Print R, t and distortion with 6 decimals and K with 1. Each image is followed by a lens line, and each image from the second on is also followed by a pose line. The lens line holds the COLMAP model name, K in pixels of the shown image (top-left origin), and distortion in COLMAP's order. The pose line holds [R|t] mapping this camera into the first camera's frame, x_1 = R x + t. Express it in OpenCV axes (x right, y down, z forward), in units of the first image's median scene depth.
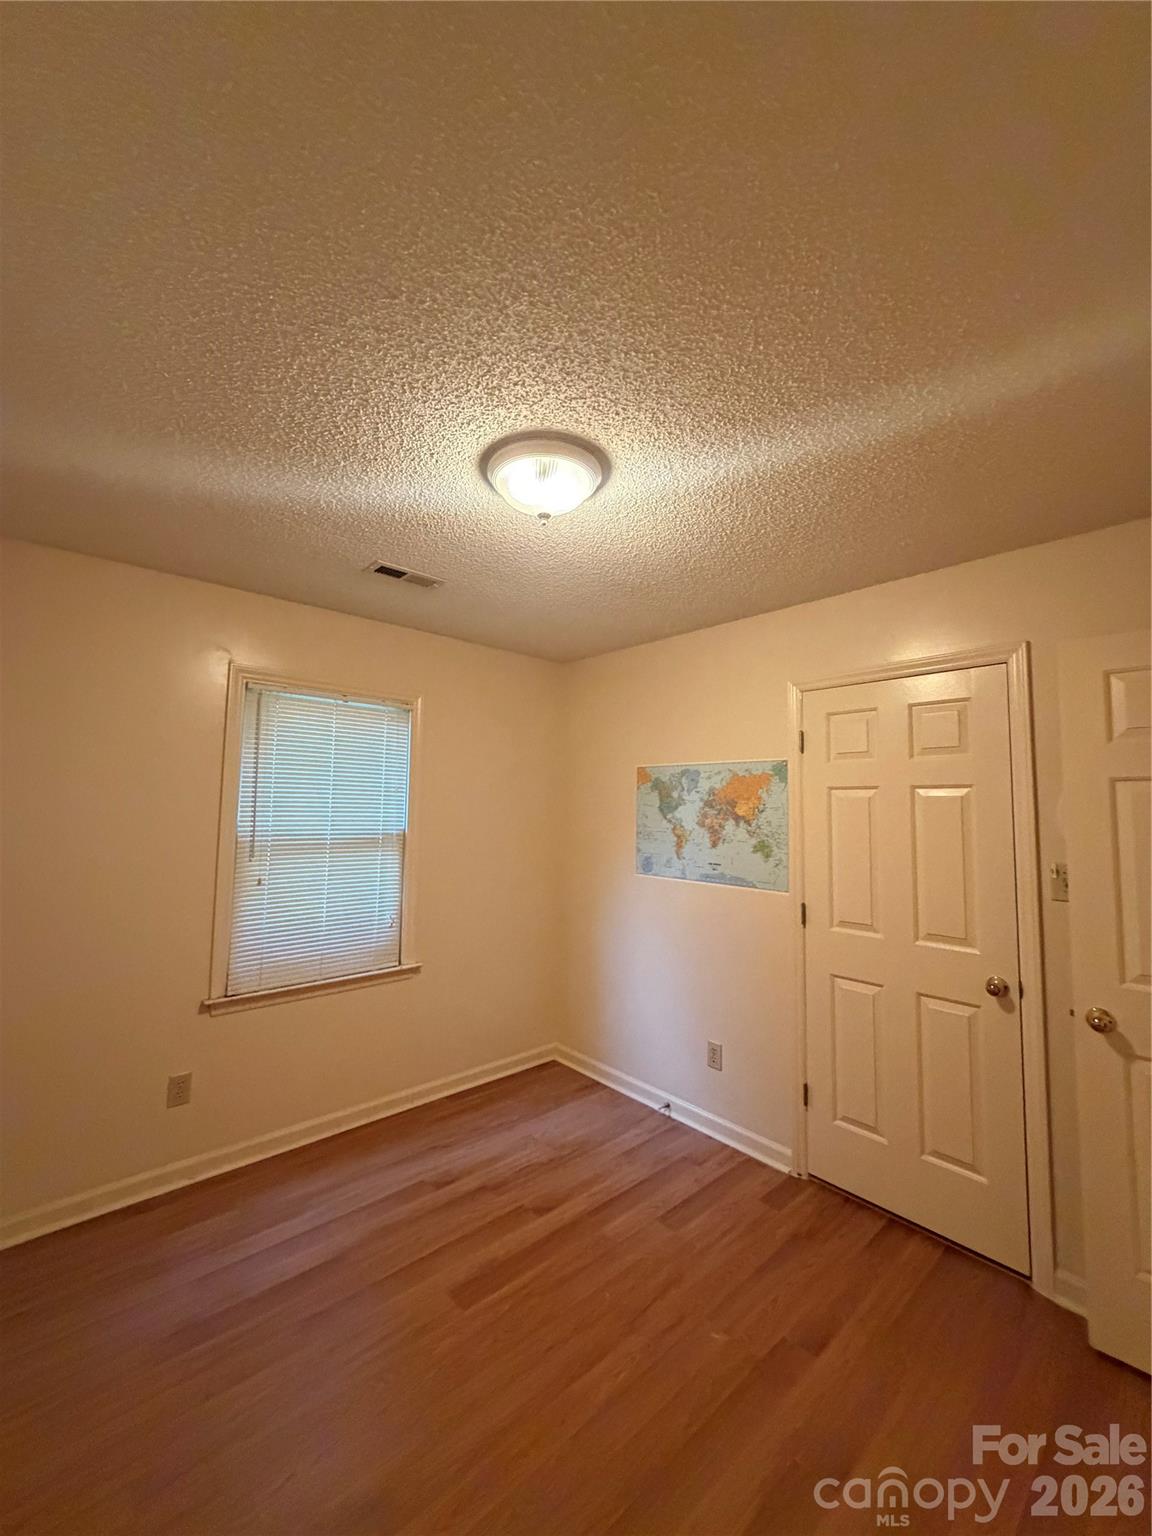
lens RADIAL K [[580.6, 0, 576.0], [0, 580.6, 768.0], [0, 0, 1]] dist [0.002377, 0.000022]
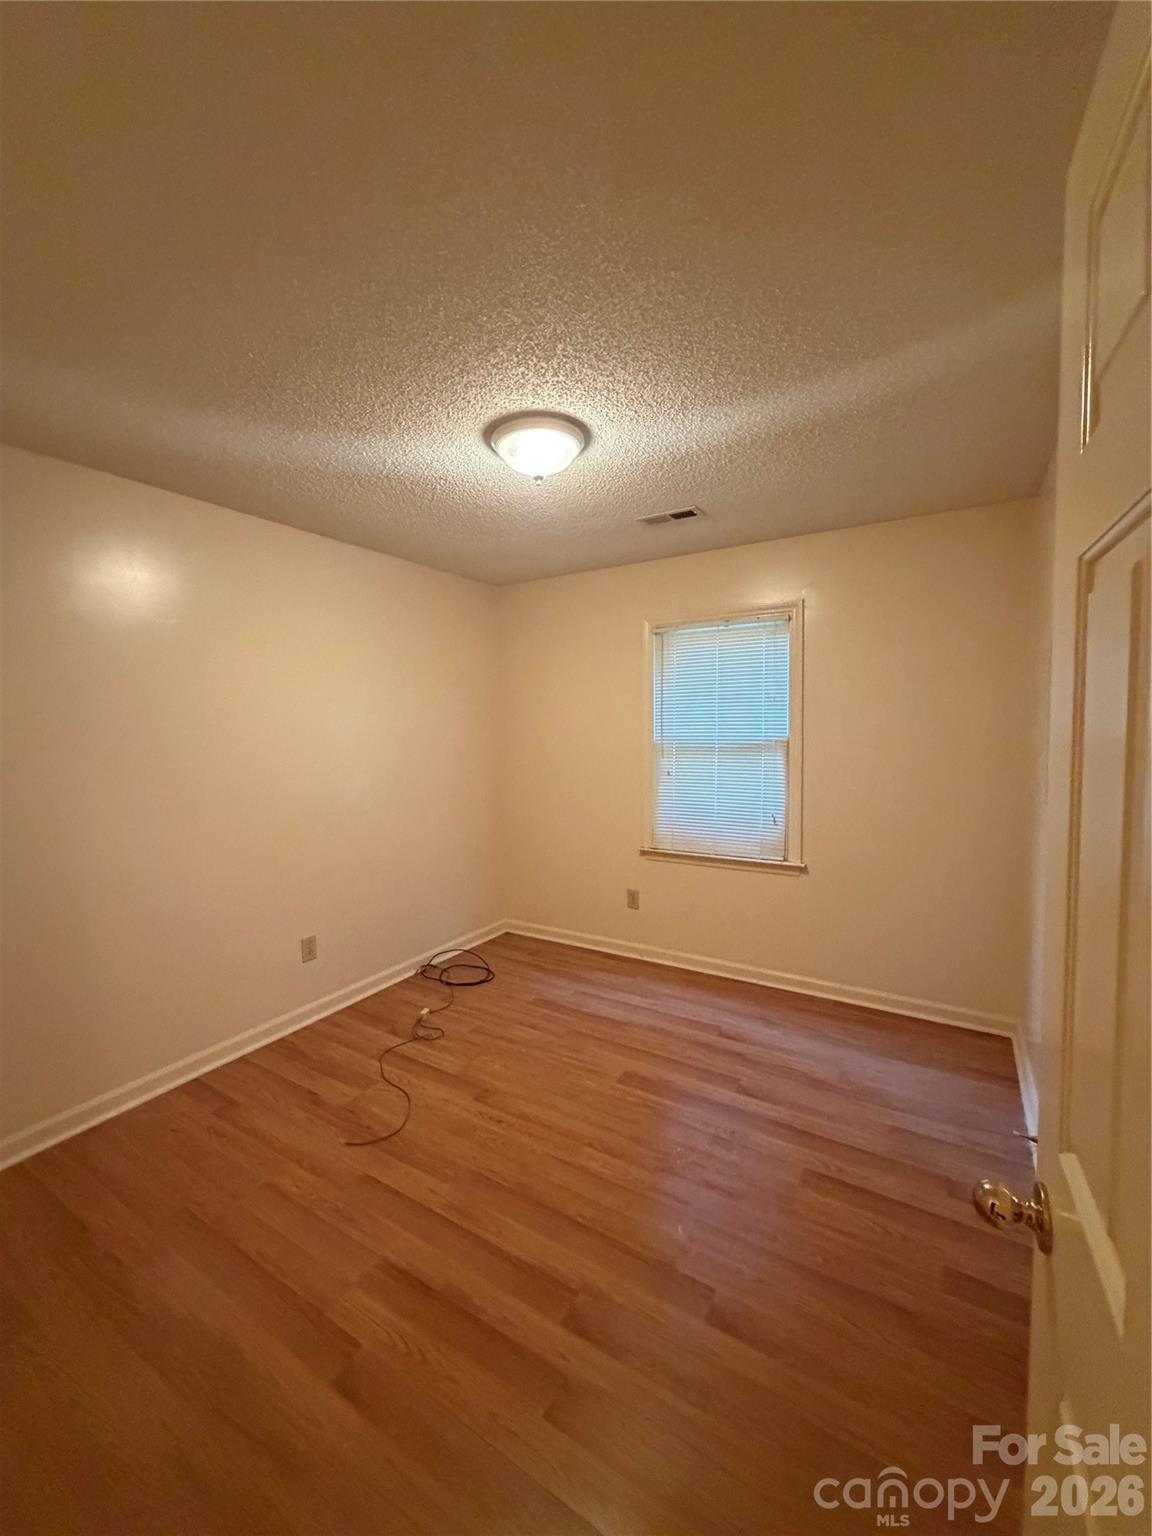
lens RADIAL K [[580.6, 0, 576.0], [0, 580.6, 768.0], [0, 0, 1]] dist [0.002377, 0.000022]
pose [[0.319392, 0.050998, -0.946249, 0.786361], [0.092718, 0.992078, 0.084764, 0.057002], [0.943076, -0.114808, 0.312133, 0.433666]]
